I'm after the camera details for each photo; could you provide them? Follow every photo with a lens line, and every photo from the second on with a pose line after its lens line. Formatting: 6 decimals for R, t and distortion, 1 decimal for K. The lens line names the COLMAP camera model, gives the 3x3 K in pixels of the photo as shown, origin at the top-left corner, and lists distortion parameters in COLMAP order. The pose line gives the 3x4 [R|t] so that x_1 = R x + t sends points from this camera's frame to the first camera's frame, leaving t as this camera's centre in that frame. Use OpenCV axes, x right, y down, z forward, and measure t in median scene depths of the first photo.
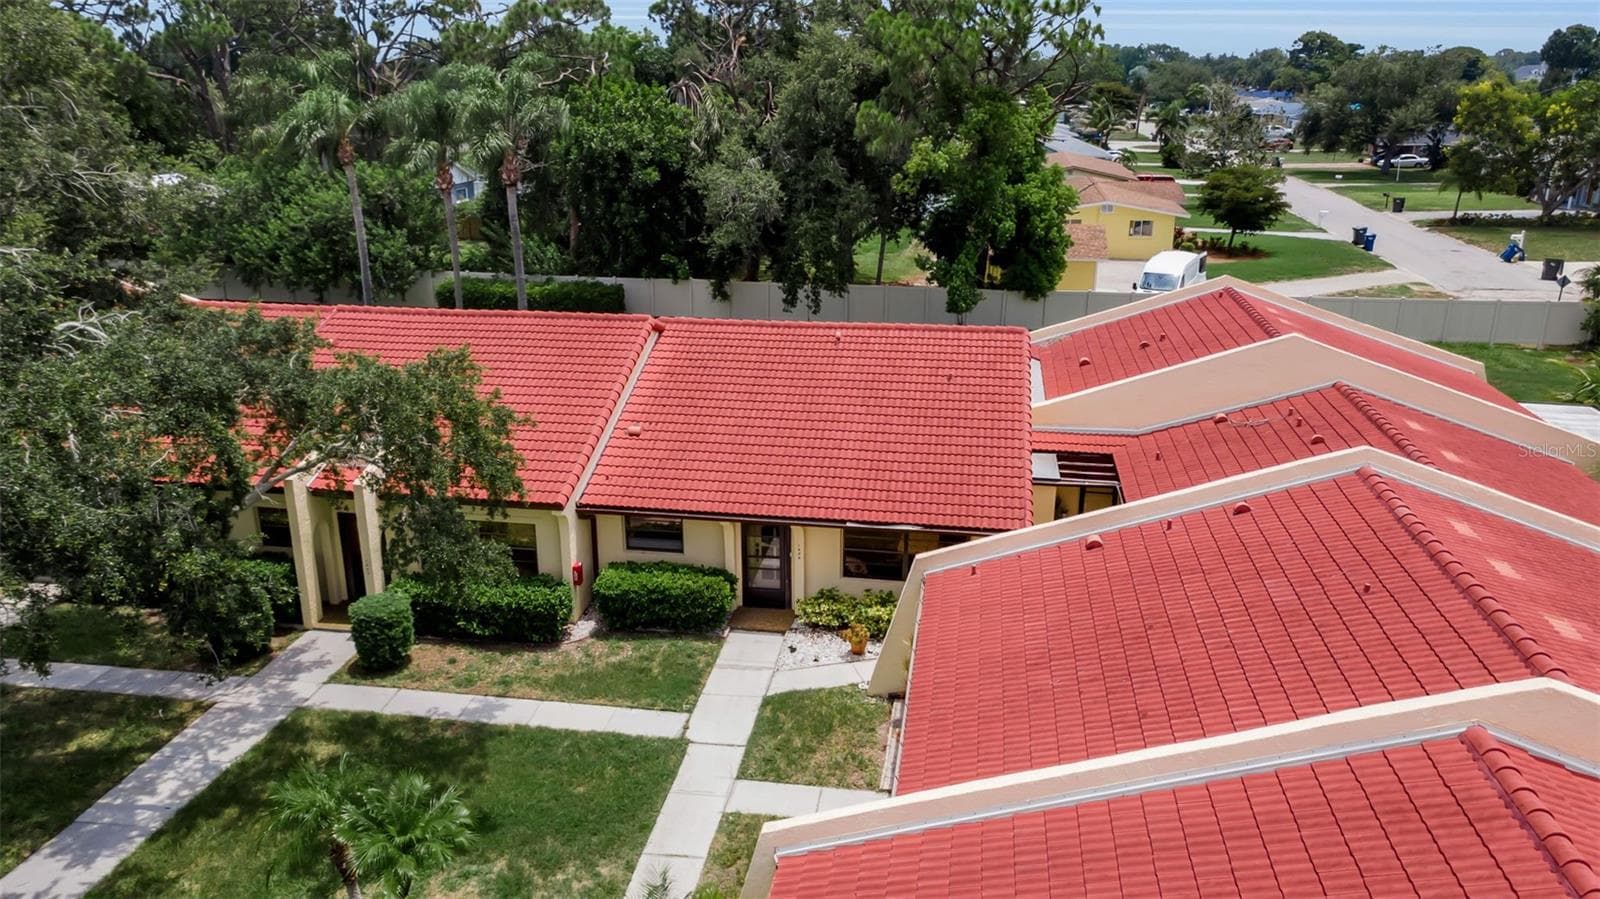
lens RADIAL K [[1146.8, 0, 800.0], [0, 1146.8, 449.5], [0, 0, 1]] dist [0.037833, -0.002737]
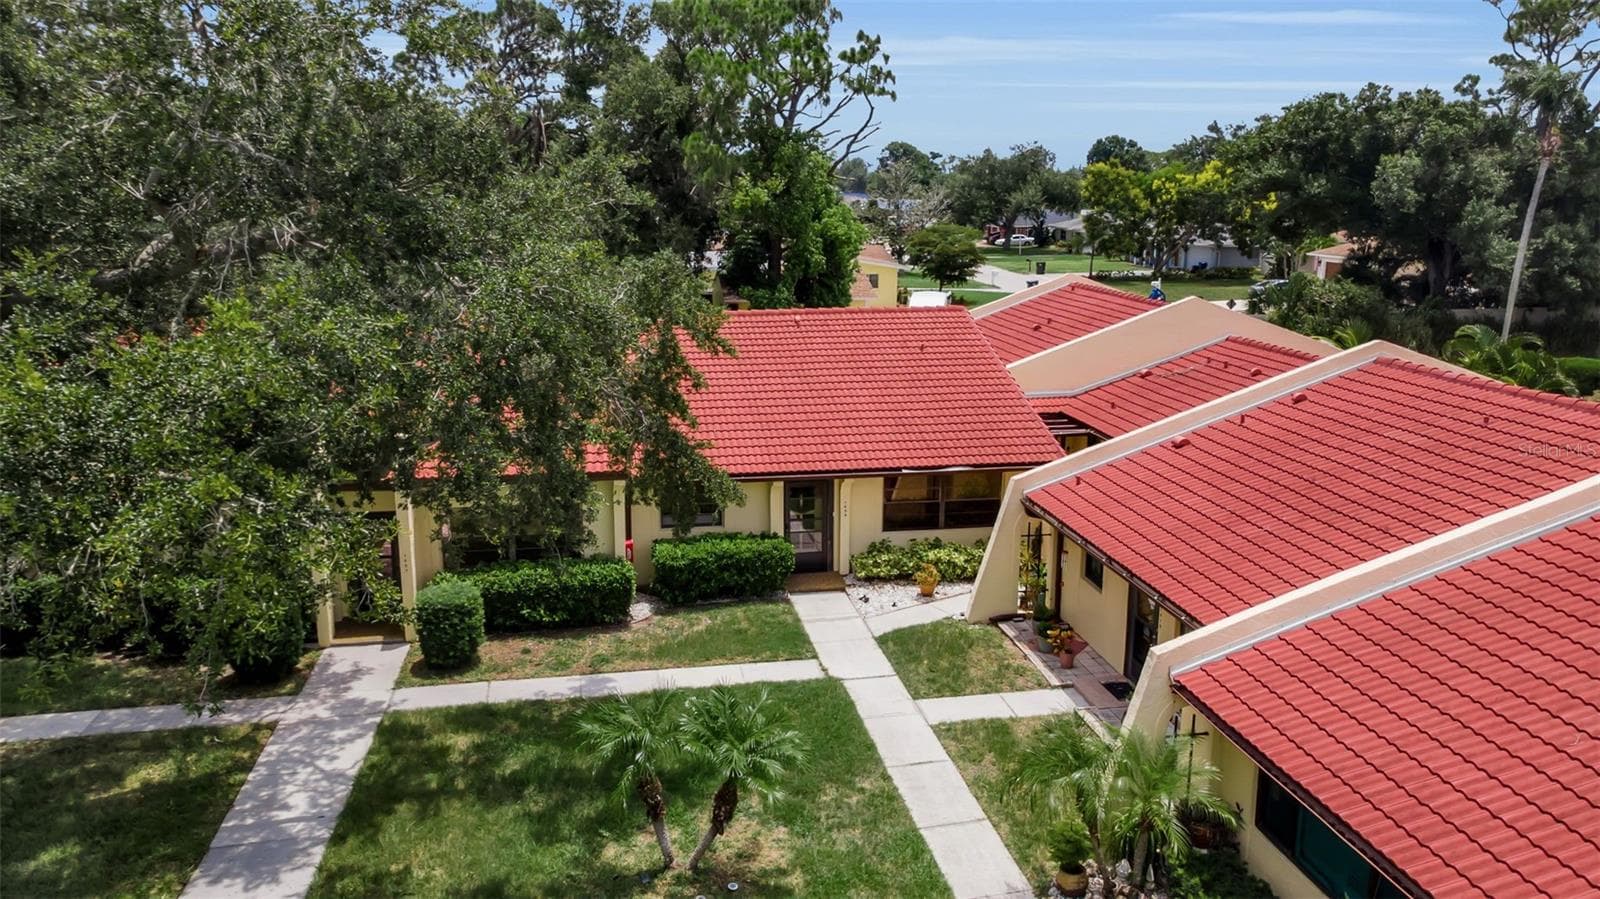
lens RADIAL K [[1149.8, 0, 788.3], [0, 1149.8, 459.9], [0, 0, 1]] dist [0.008043, 0.050490]
pose [[0.944864, -0.071279, 0.319611, -0.381463], [0.097383, 0.993028, -0.066429, 0.113296], [-0.312647, 0.093891, 0.945218, 0.064026]]
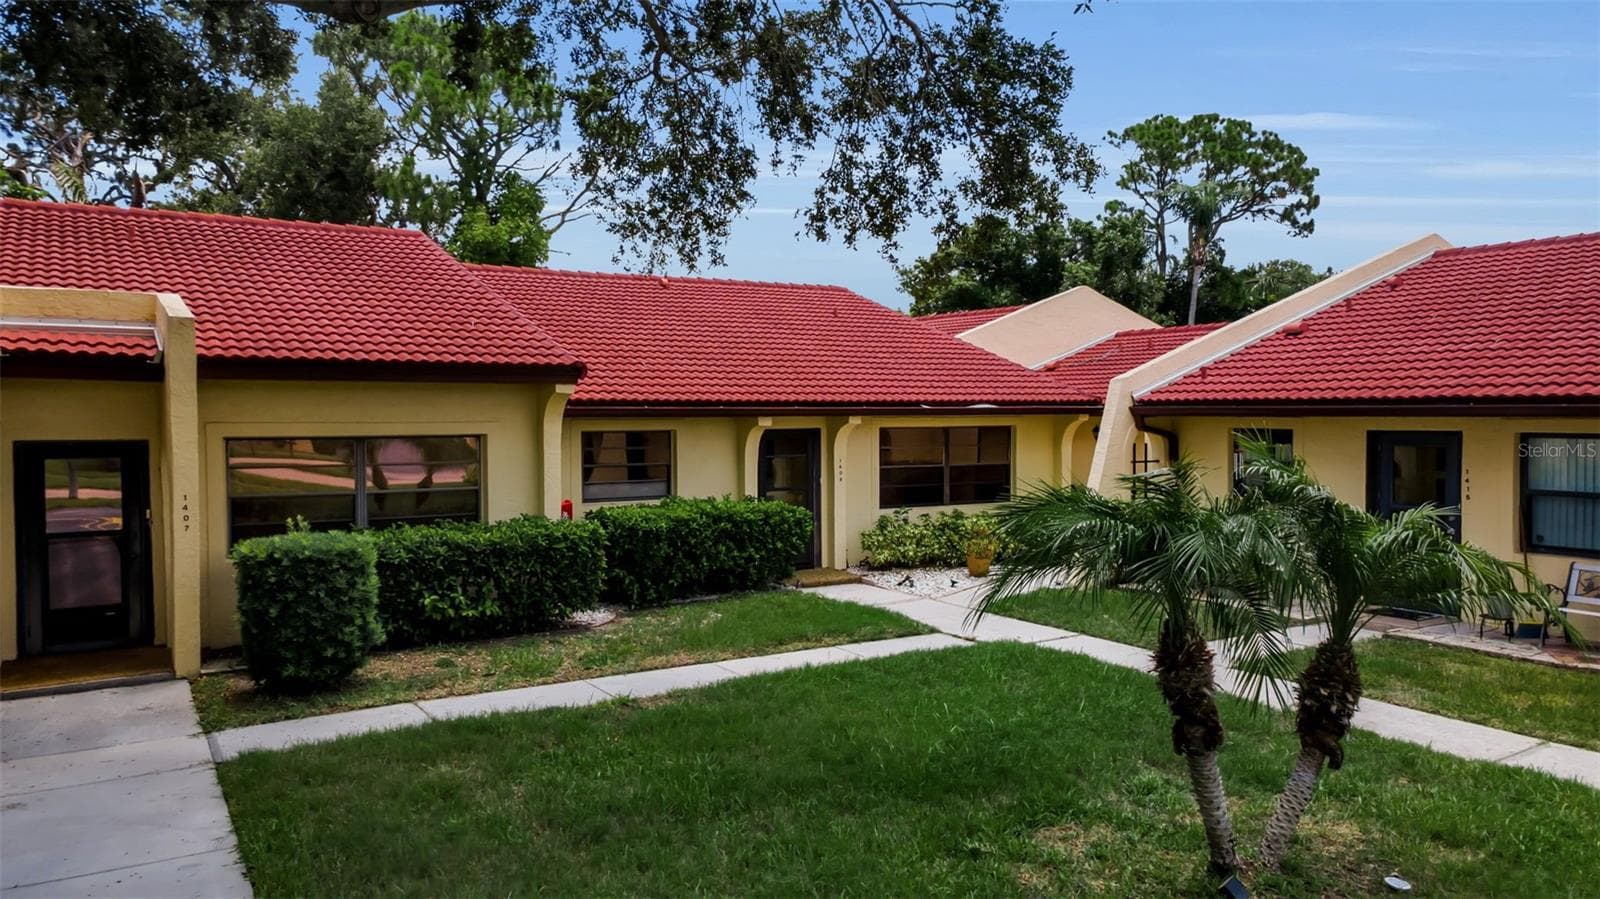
lens RADIAL K [[1149.8, 0, 788.3], [0, 1149.8, 459.9], [0, 0, 1]] dist [0.008043, 0.050490]
pose [[0.756872, -0.025926, 0.653049, -0.500663], [0.203453, 0.958911, -0.197729, 0.224318], [-0.621090, 0.282520, 0.731047, 0.529668]]
